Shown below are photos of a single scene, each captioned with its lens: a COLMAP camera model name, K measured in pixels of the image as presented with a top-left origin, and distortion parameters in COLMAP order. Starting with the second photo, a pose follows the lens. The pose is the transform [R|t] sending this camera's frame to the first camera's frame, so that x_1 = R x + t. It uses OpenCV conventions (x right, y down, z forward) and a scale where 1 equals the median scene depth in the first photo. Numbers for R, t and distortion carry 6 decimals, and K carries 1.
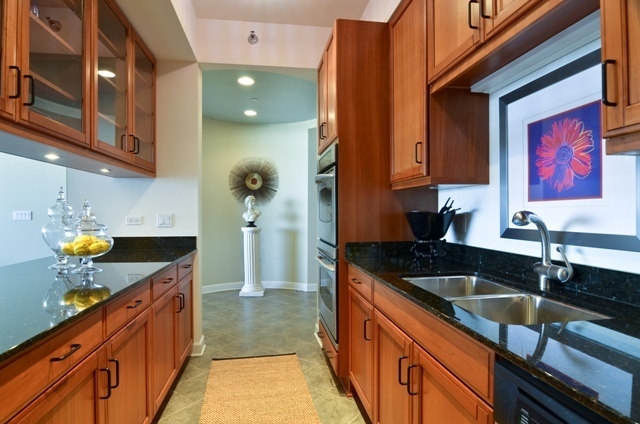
lens RADIAL K [[339.2, 0, 319.2], [0, 339.2, 212.7], [0, 0, 1]] dist [-0.014773, -0.001438]
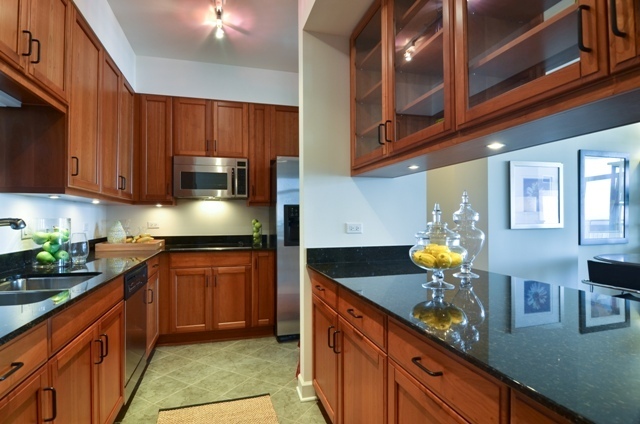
lens RADIAL K [[339.2, 0, 321.9], [0, 339.2, 211.2], [0, 0, 1]] dist [-0.014773, -0.001438]
pose [[0.993657, 0.002747, 0.112418, 0.058396], [0.000064, 0.999688, -0.024991, 0.001746], [-0.112452, 0.024840, 0.993347, -0.340585]]
